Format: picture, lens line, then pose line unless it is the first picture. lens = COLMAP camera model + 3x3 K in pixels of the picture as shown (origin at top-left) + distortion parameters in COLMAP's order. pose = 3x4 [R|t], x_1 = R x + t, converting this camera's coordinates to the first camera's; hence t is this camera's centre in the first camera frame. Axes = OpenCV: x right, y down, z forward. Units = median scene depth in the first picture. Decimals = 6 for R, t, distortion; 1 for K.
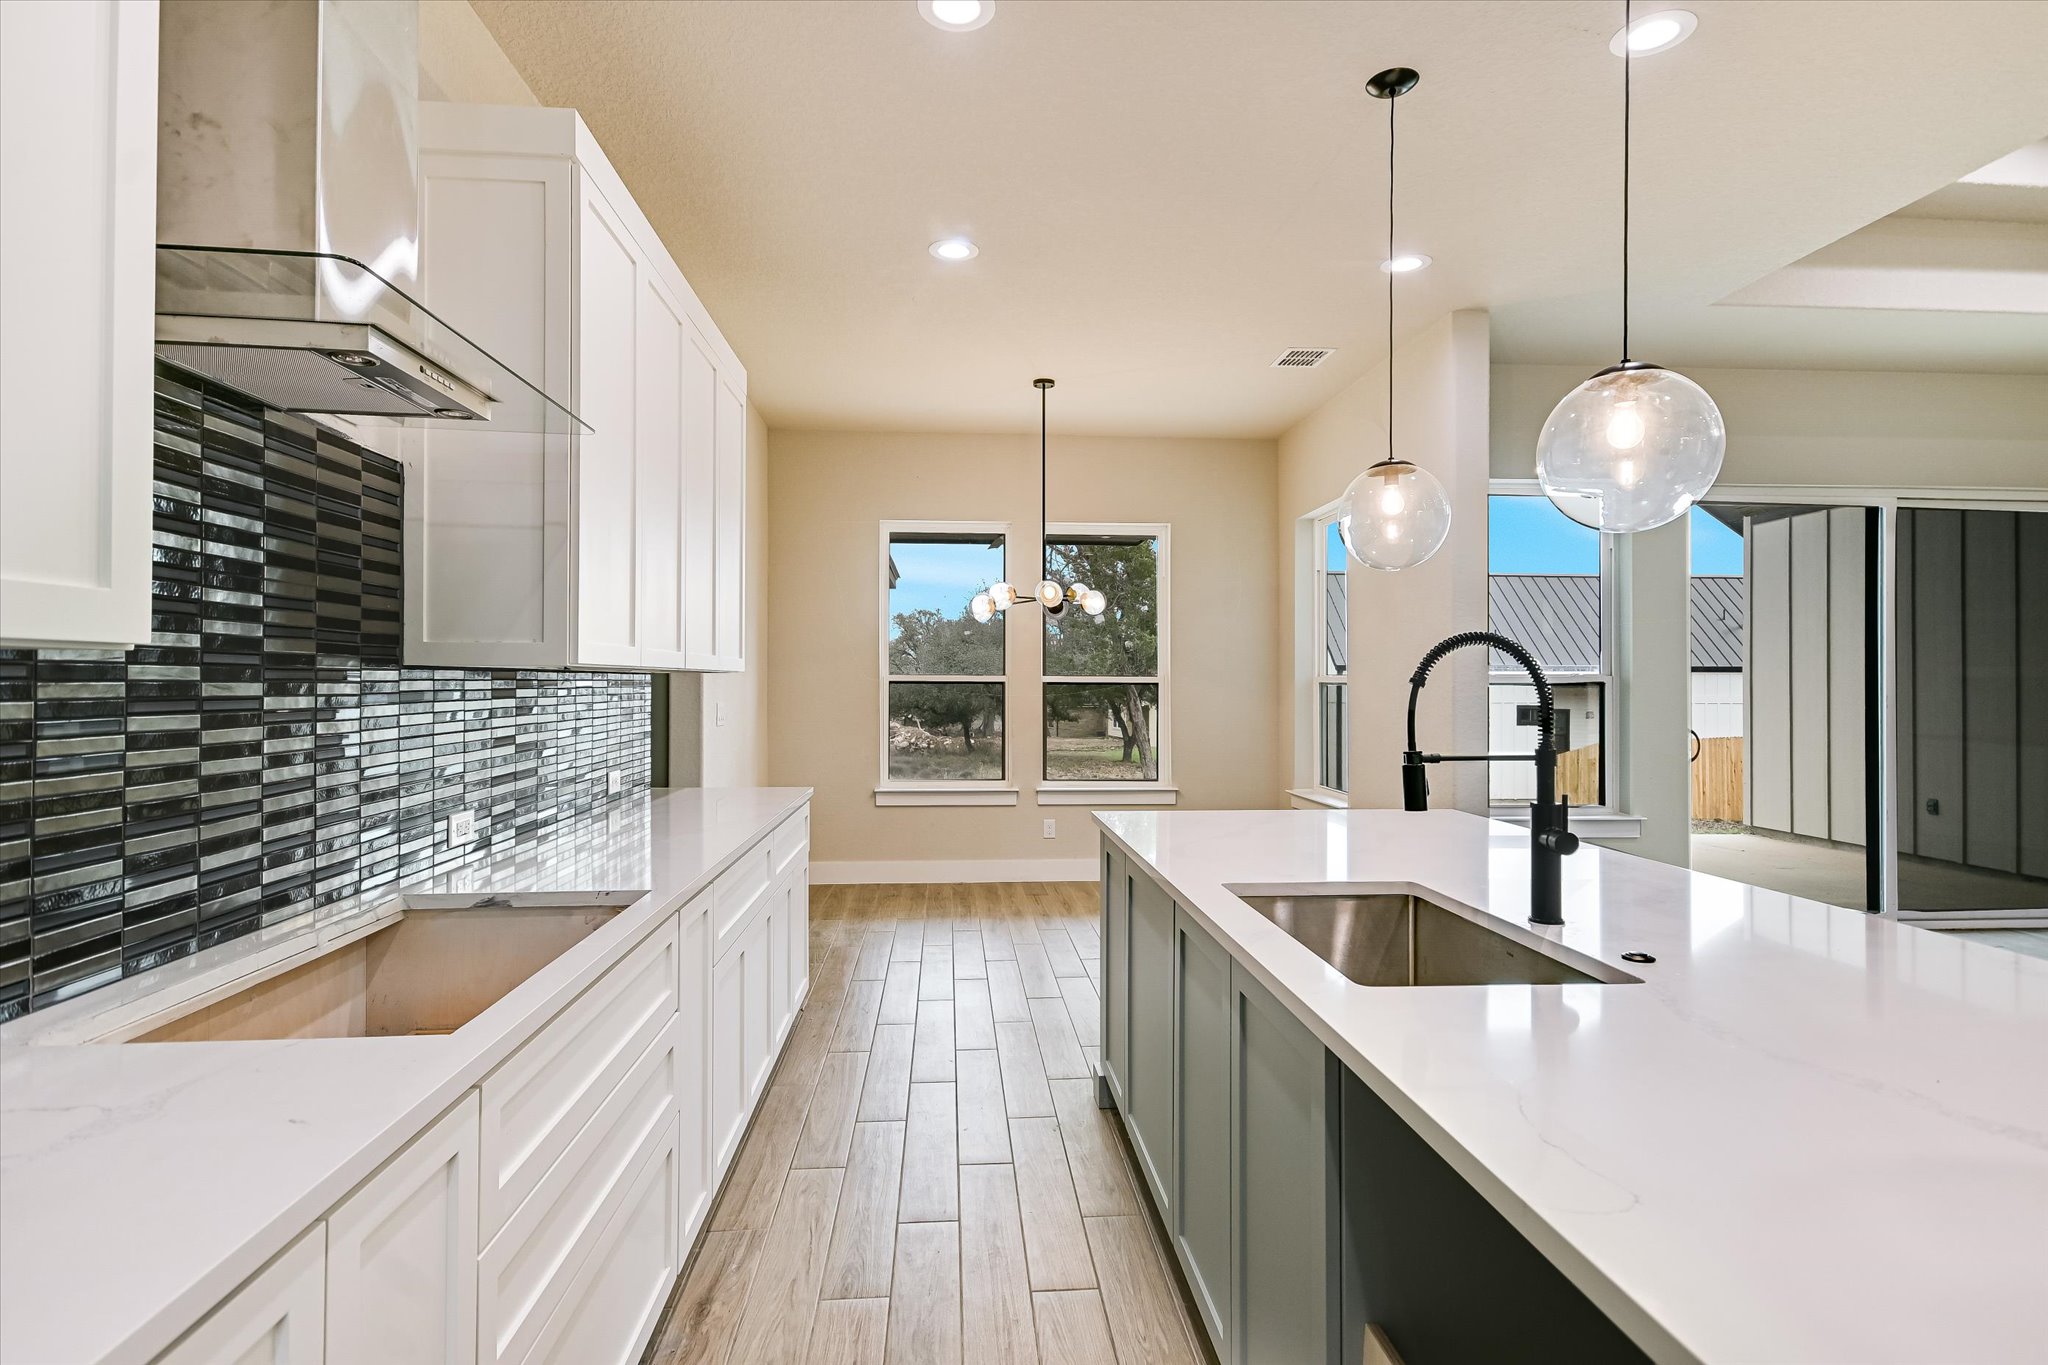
lens RADIAL K [[1026.9, 0, 1011.3], [0, 1026.9, 684.6], [0, 0, 1]] dist [0.026814, -0.005913]
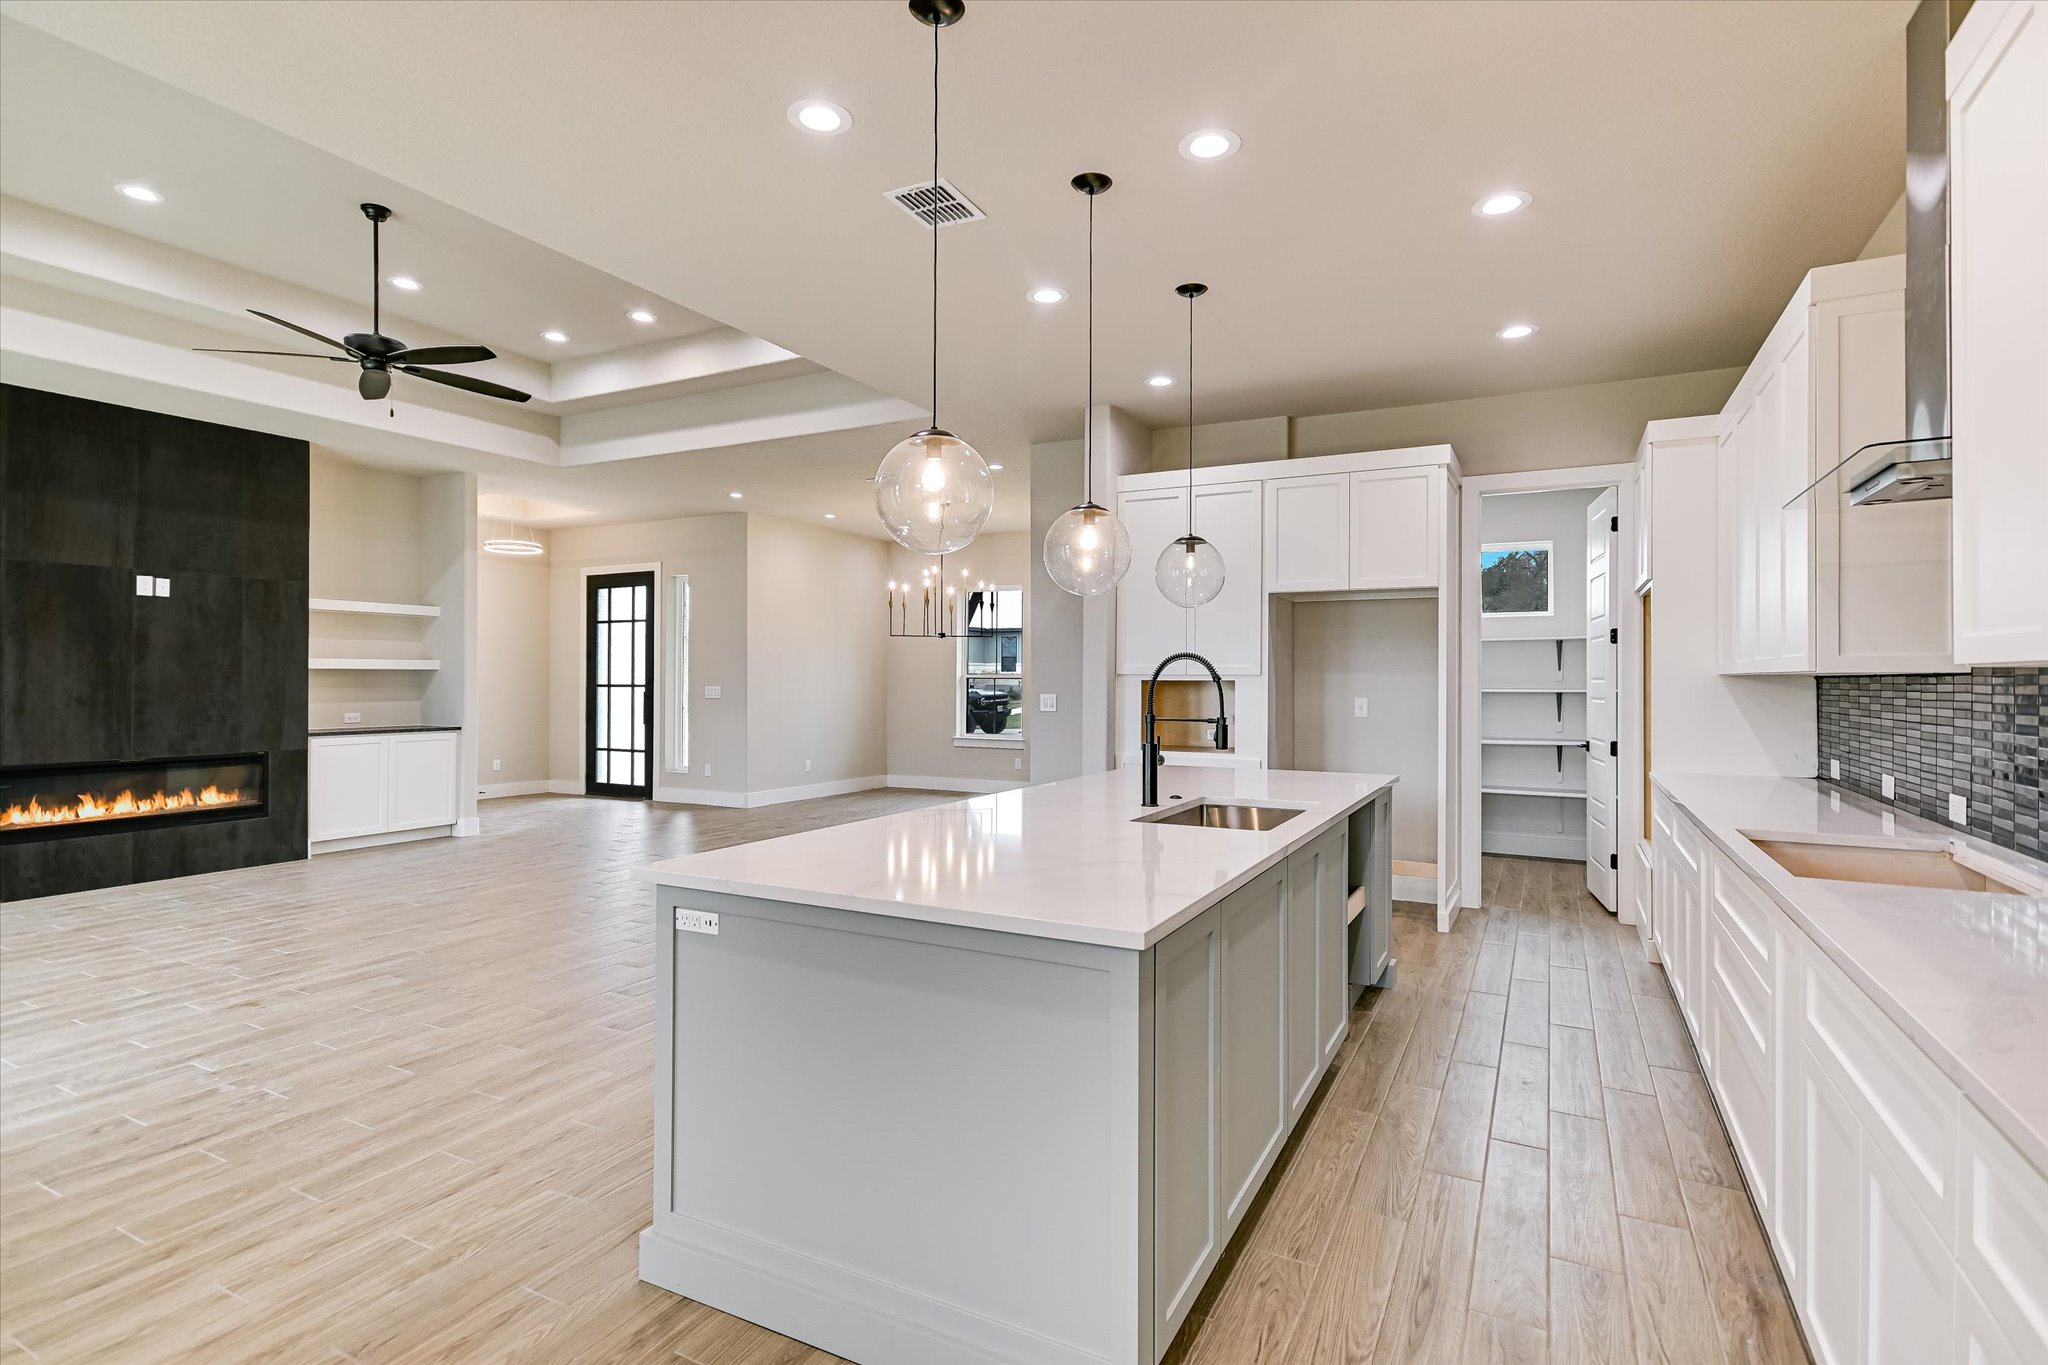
lens RADIAL K [[1026.9, 0, 1034.9], [0, 1026.9, 672.0], [0, 0, 1]] dist [0.026814, -0.005913]
pose [[-0.863570, -0.003566, 0.504216, -0.246127], [-0.006439, 0.999971, -0.003955, -0.006215], [-0.504188, -0.006662, -0.863568, 2.727955]]
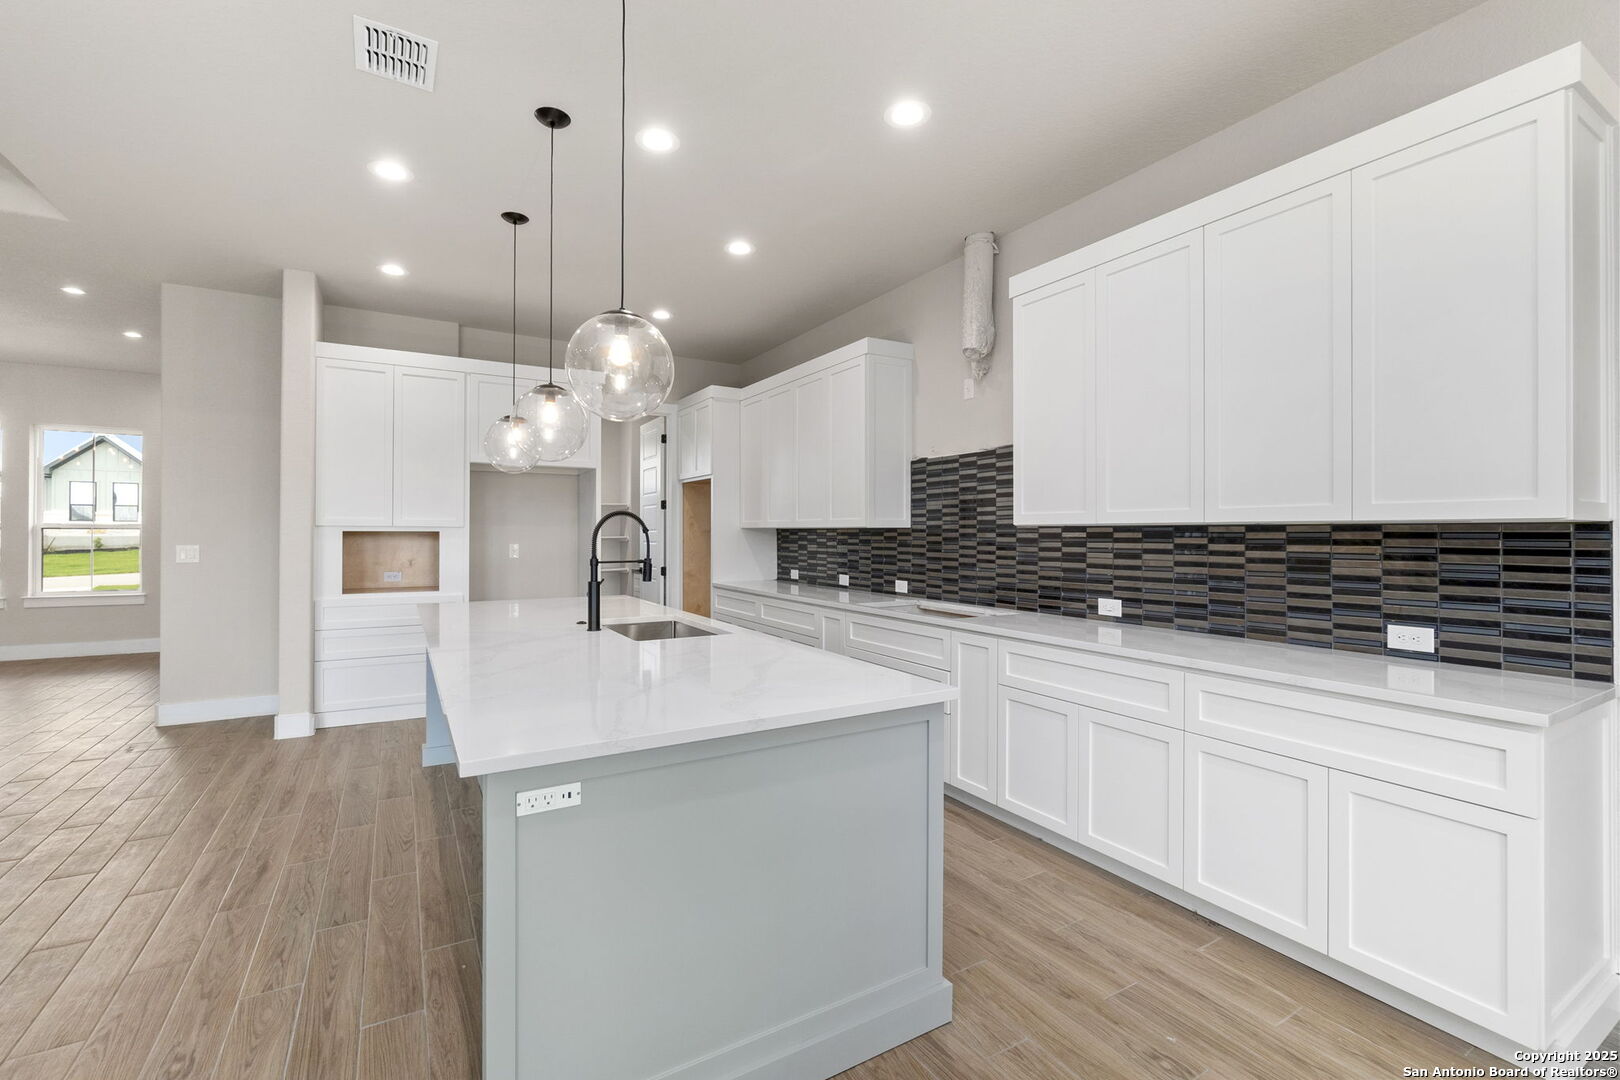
lens RADIAL K [[698.2, 0, 806.4], [0, 698.2, 533.1], [0, 0, 1]] dist [-0.012313, 0.003177]
pose [[-0.889412, -0.004572, -0.457084, 0.822736], [-0.005967, 0.999981, 0.001610, -0.001918], [0.457068, 0.004160, -0.889422, 2.663850]]
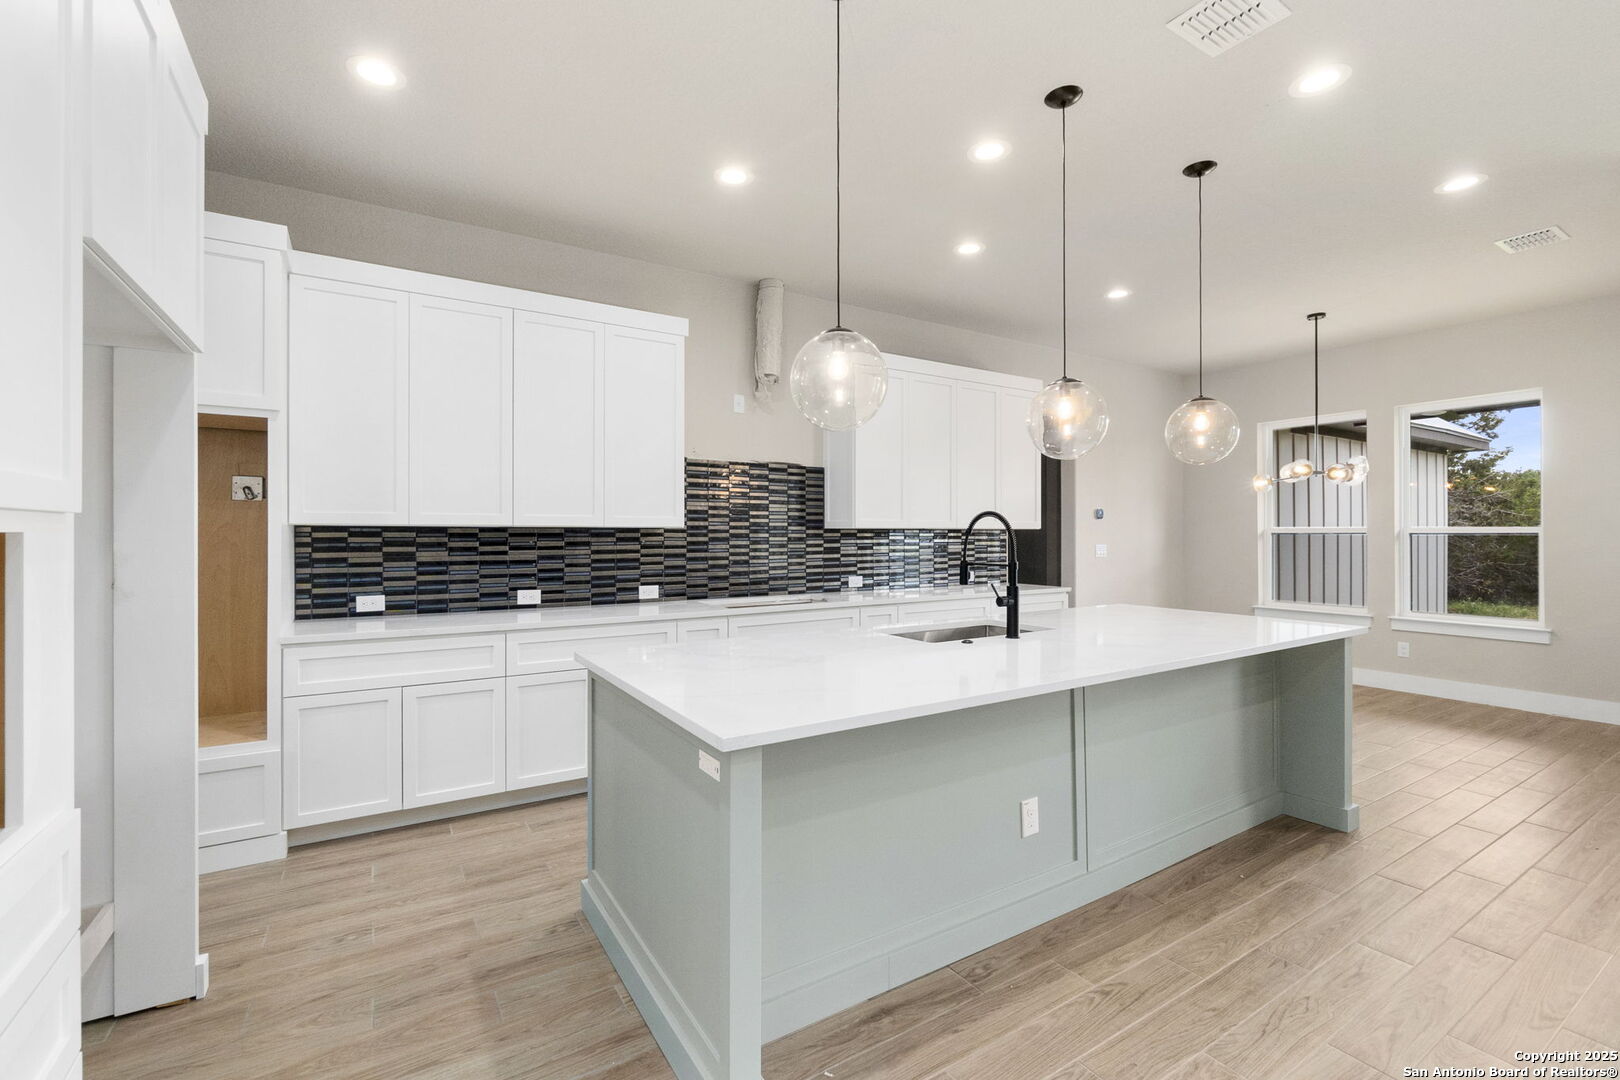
lens RADIAL K [[698.2, 0, 801.0], [0, 698.2, 533.5], [0, 0, 1]] dist [-0.012313, 0.003177]
pose [[0.478975, -0.005111, -0.877814, 1.643547], [-0.000393, 0.999982, -0.006037, 0.014274], [0.877829, 0.003237, 0.478964, -0.157824]]
